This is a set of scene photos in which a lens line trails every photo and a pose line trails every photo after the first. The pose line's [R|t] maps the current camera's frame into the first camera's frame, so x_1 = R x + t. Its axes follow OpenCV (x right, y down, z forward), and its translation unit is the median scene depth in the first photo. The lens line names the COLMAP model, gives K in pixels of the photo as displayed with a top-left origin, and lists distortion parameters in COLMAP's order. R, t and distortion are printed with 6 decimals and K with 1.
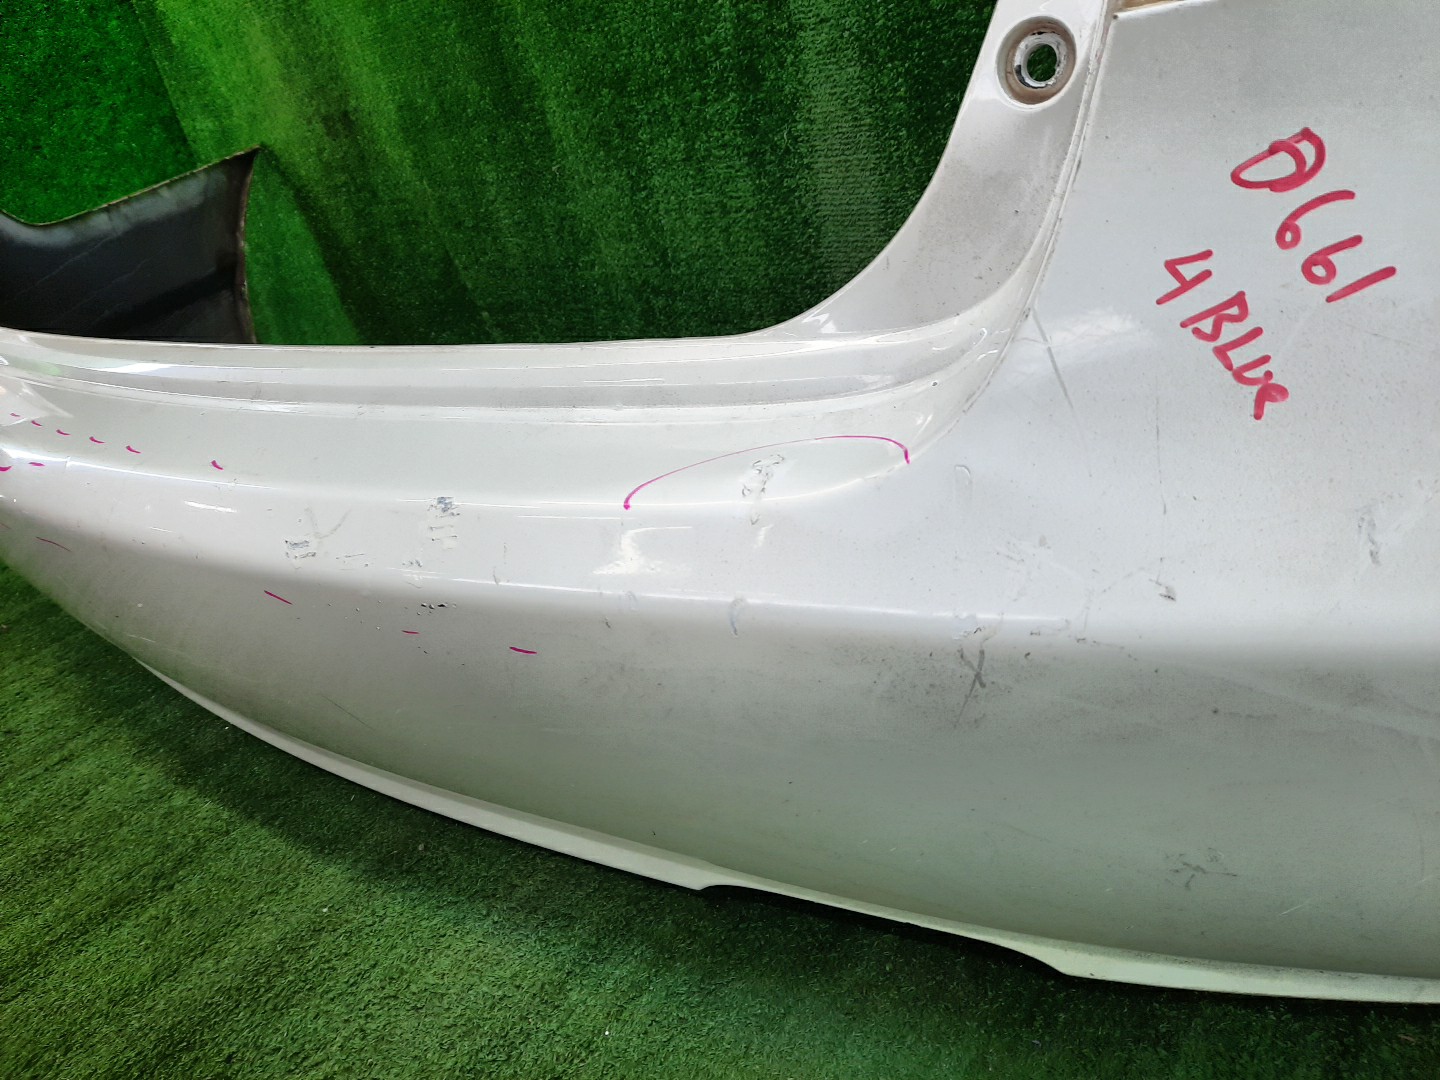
lens RADIAL K [[1053.3, 0, 716.0], [0, 1053.3, 563.6], [0, 0, 1]] dist [0.029524, -0.032943]
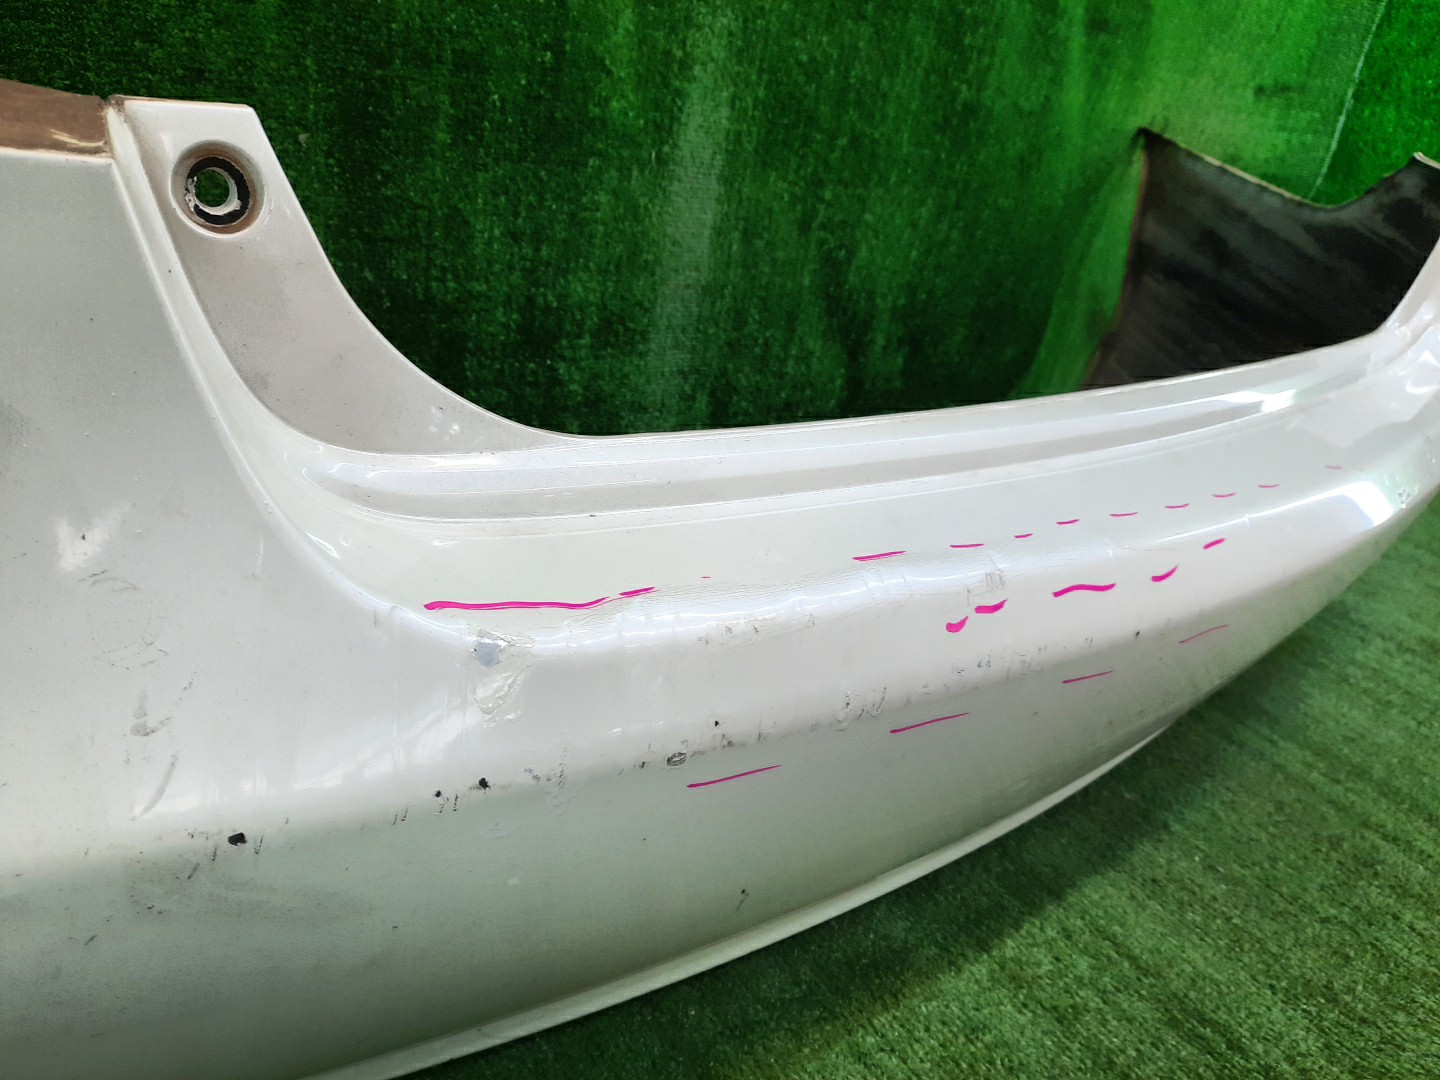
lens RADIAL K [[1052.3, 0, 722.2], [0, 1052.3, 577.0], [0, 0, 1]] dist [0.000942, -0.009644]
pose [[0.232155, -0.265750, 0.935671, -0.828083], [0.241781, 0.947527, 0.209128, -0.183905], [-0.942150, 0.177677, 0.284226, 0.614353]]
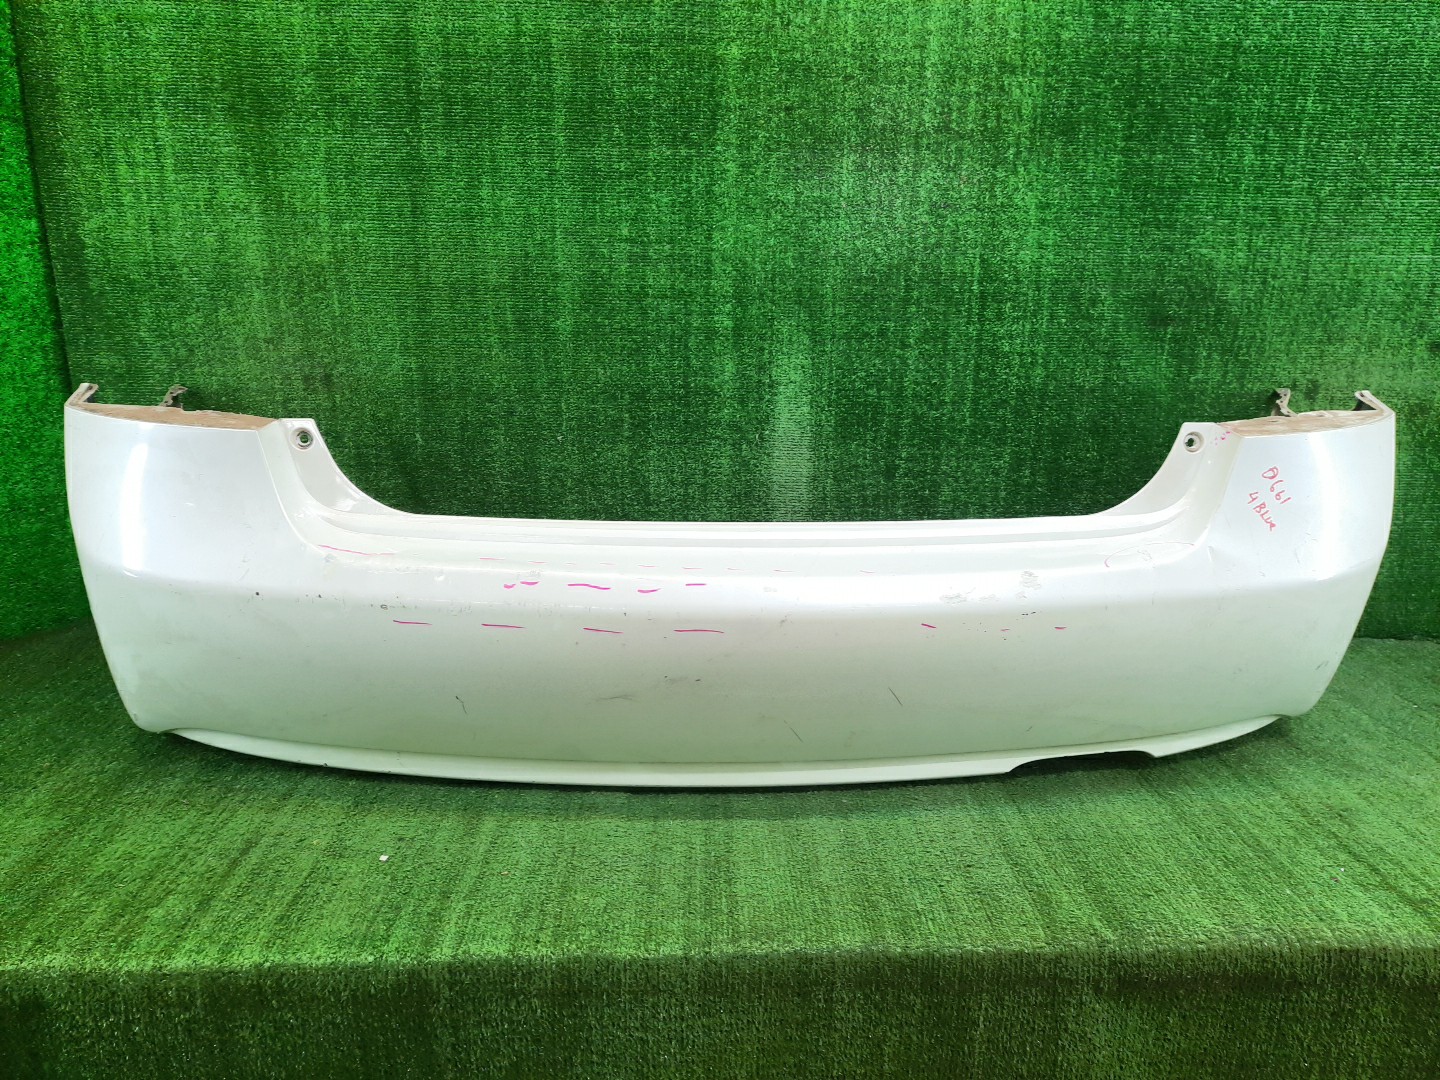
lens RADIAL K [[1040.7, 0, 719.9], [0, 1040.7, 577.1], [0, 0, 1]] dist [0.015659, -0.005039]
pose [[0.758710, 0.010499, 0.651344, -0.940089], [0.151559, 0.969588, -0.192170, 0.123118], [-0.633552, 0.244519, 0.734045, -0.147108]]
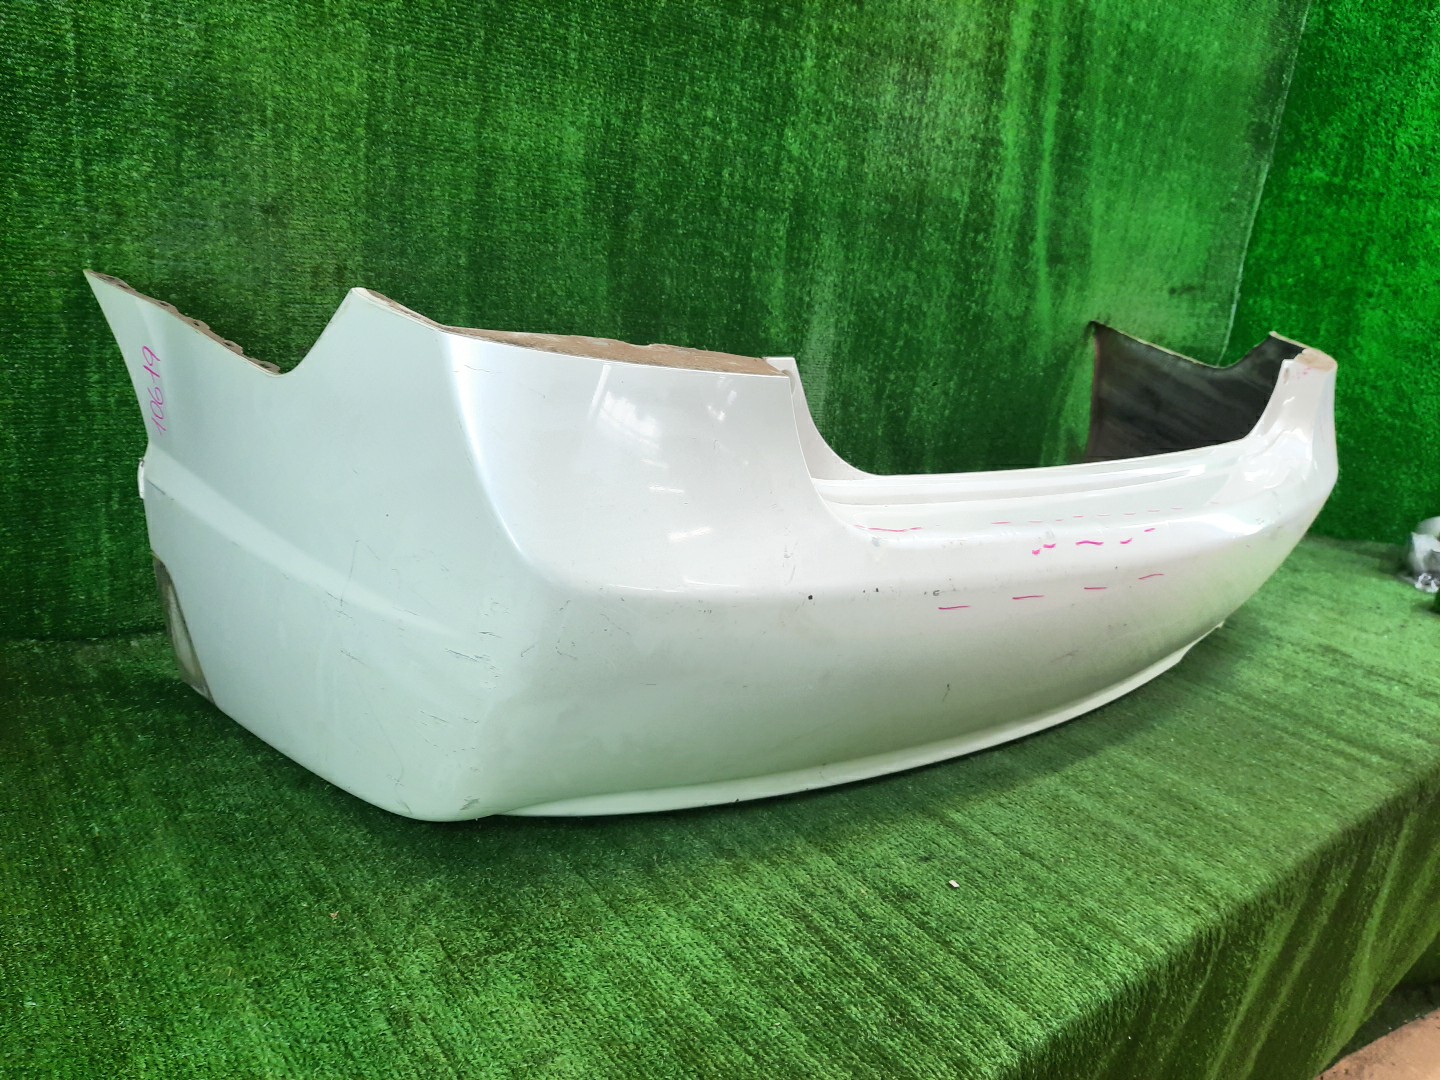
lens RADIAL K [[1052.3, 0, 722.2], [0, 1052.3, 577.0], [0, 0, 1]] dist [0.000942, -0.009644]
pose [[0.213968, -0.120301, 0.969405, -1.339783], [0.290278, 0.955390, 0.054491, -0.171737], [-0.932715, 0.269738, 0.239343, 0.682569]]
